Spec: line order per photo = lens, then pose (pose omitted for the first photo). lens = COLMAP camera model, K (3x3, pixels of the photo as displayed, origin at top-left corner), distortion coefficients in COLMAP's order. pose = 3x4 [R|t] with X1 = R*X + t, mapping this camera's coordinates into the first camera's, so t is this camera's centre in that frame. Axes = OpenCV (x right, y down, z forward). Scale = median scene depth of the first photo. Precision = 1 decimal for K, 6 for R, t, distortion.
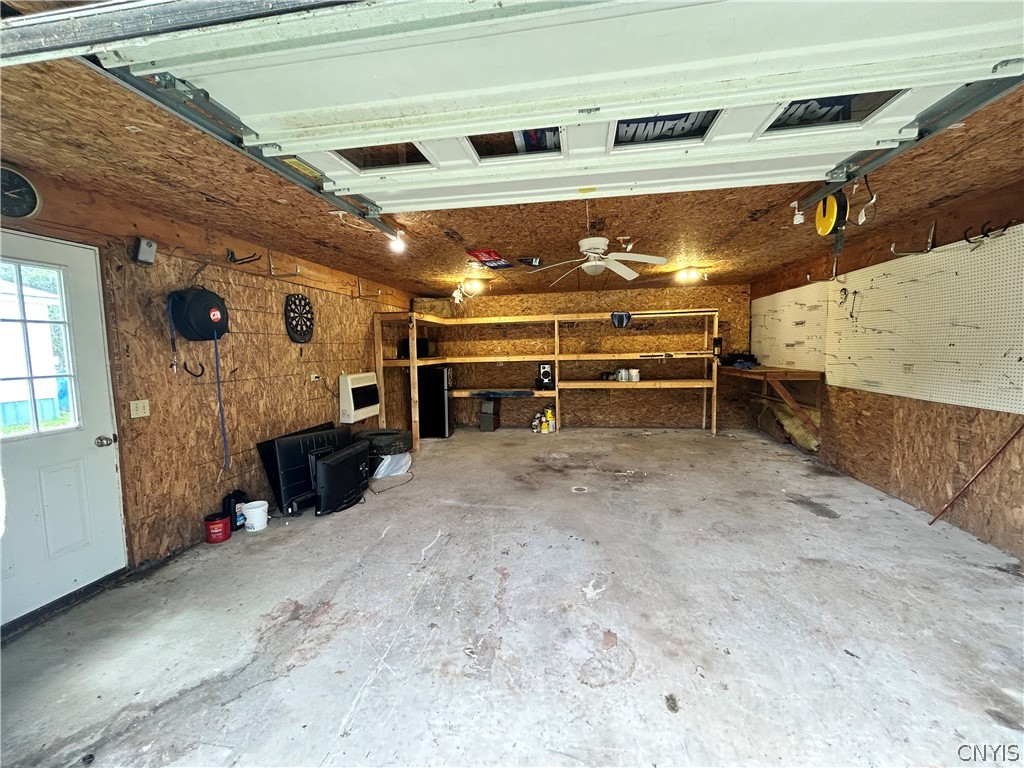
lens RADIAL K [[415.8, 0, 513.0], [0, 415.8, 378.9], [0, 0, 1]] dist [-0.000212, 0.001104]
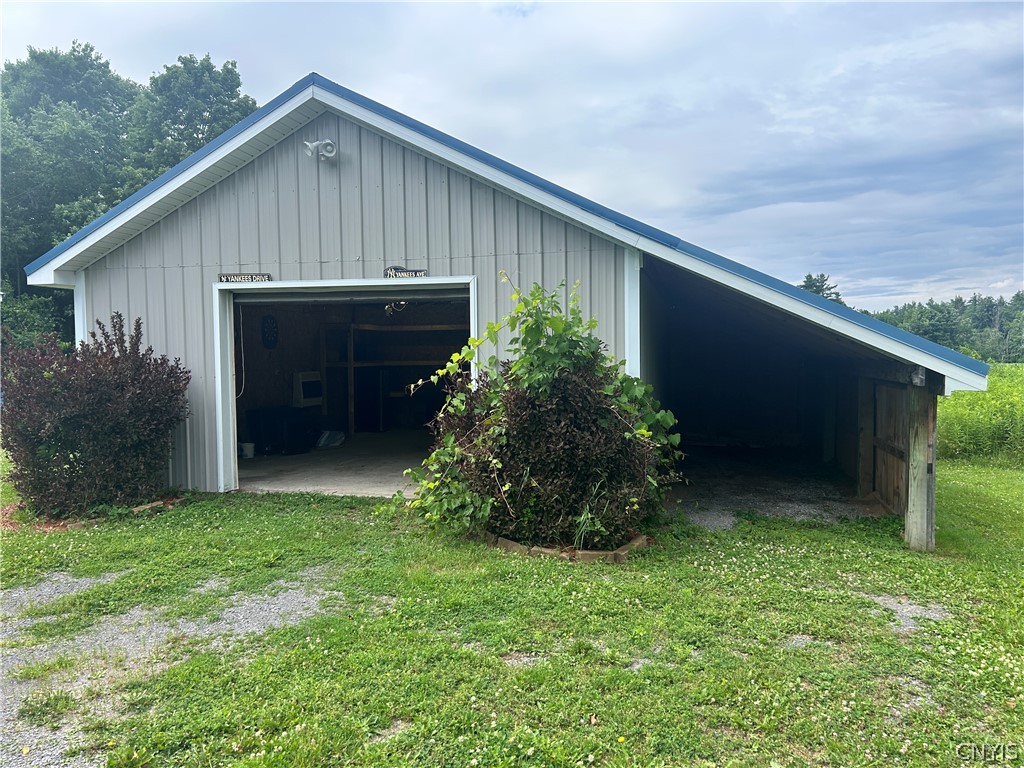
lens RADIAL K [[776.9, 0, 514.0], [0, 776.9, 389.0], [0, 0, 1]] dist [0.006702, -0.000933]
pose [[0.996610, 0.017074, -0.080481, 0.548092], [-0.018989, 0.999553, -0.023100, 0.100502], [0.080050, 0.024550, 0.996488, -1.597798]]
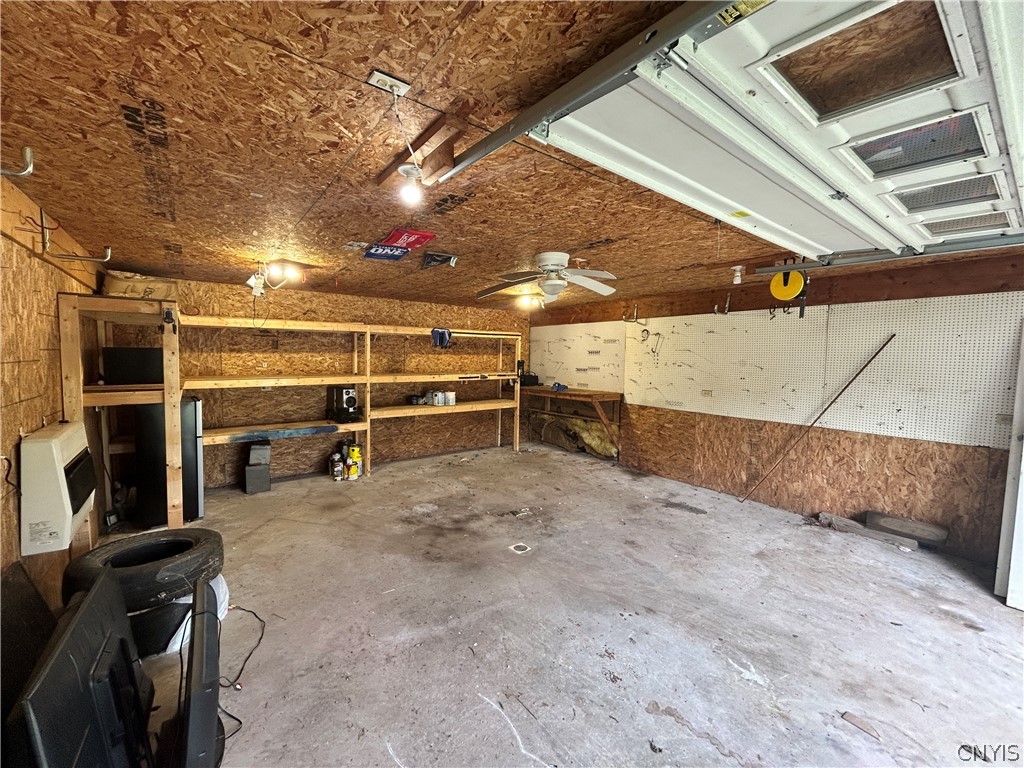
lens RADIAL K [[415.8, 0, 512.8], [0, 415.8, 380.7], [0, 0, 1]] dist [-0.000212, 0.001104]
pose [[0.686289, -0.012061, 0.727229, -0.423490], [0.022646, 0.999732, -0.004790, -0.060799], [-0.726977, 0.019756, 0.686378, 0.408790]]
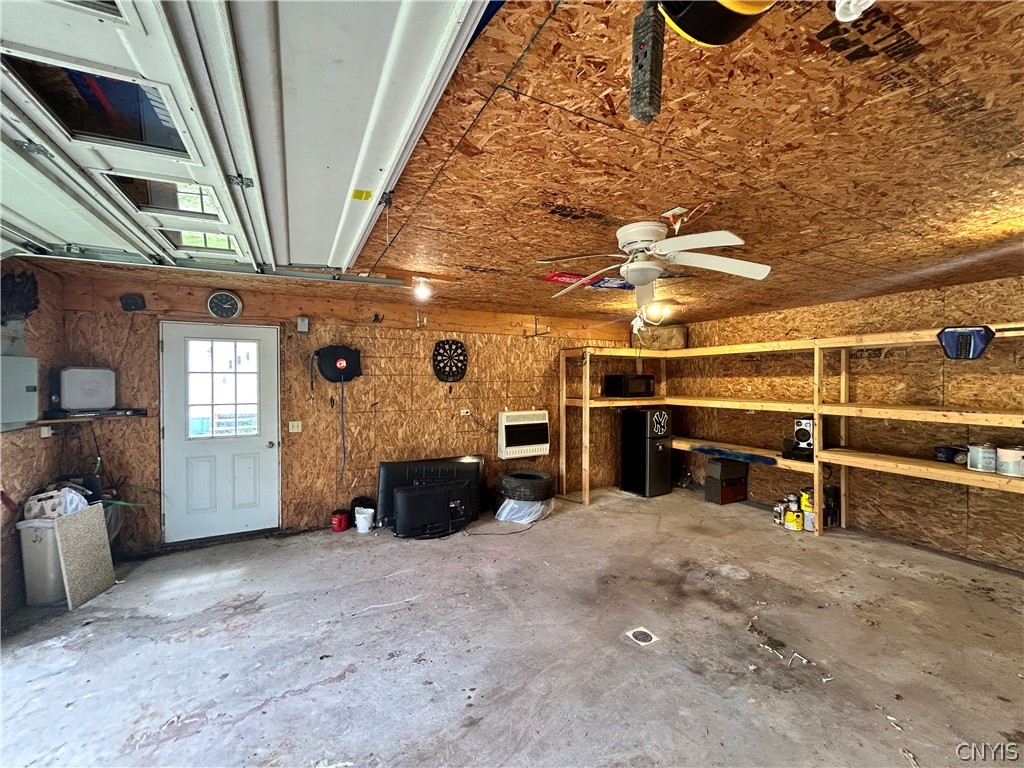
lens RADIAL K [[415.8, 0, 512.9], [0, 415.8, 380.7], [0, 0, 1]] dist [-0.000212, 0.001104]
pose [[0.599278, 0.026659, -0.800097, 0.492572], [-0.070882, 0.997287, -0.019862, -0.075839], [0.797397, 0.068615, 0.599542, 0.433513]]
